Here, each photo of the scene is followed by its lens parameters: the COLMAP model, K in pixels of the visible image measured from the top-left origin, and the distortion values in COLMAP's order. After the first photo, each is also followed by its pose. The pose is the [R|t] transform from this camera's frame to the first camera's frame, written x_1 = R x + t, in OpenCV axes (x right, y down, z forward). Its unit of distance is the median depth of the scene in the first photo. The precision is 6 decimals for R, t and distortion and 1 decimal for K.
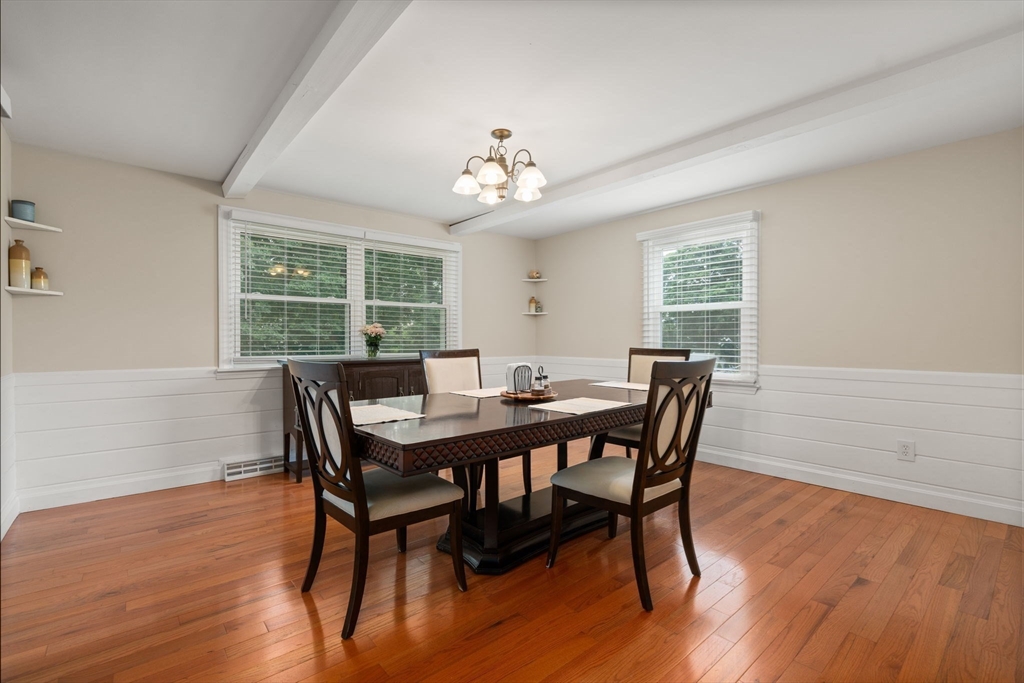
lens RADIAL K [[455.0, 0, 507.7], [0, 455.0, 334.0], [0, 0, 1]] dist [0.000238, 0.000136]
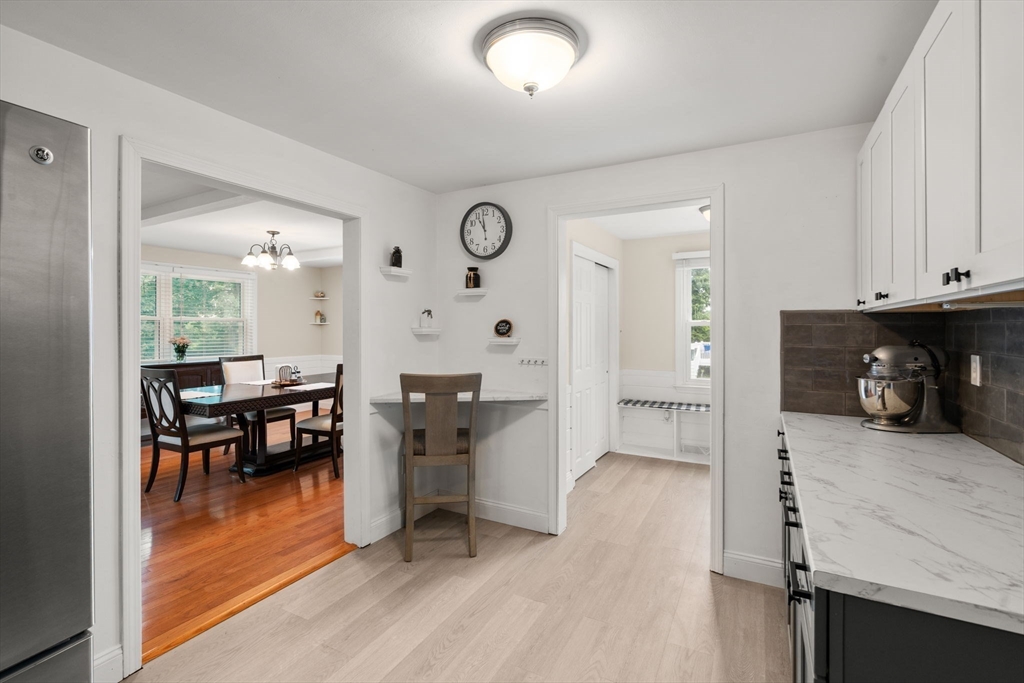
lens RADIAL K [[462.3, 0, 502.4], [0, 462.3, 325.2], [0, 0, 1]] dist [-0.000099, -0.000030]
pose [[0.939283, 0.003441, 0.343125, 0.204294], [-0.004863, 0.999983, 0.003284, -0.097324], [-0.343108, -0.004753, 0.939284, -0.961843]]
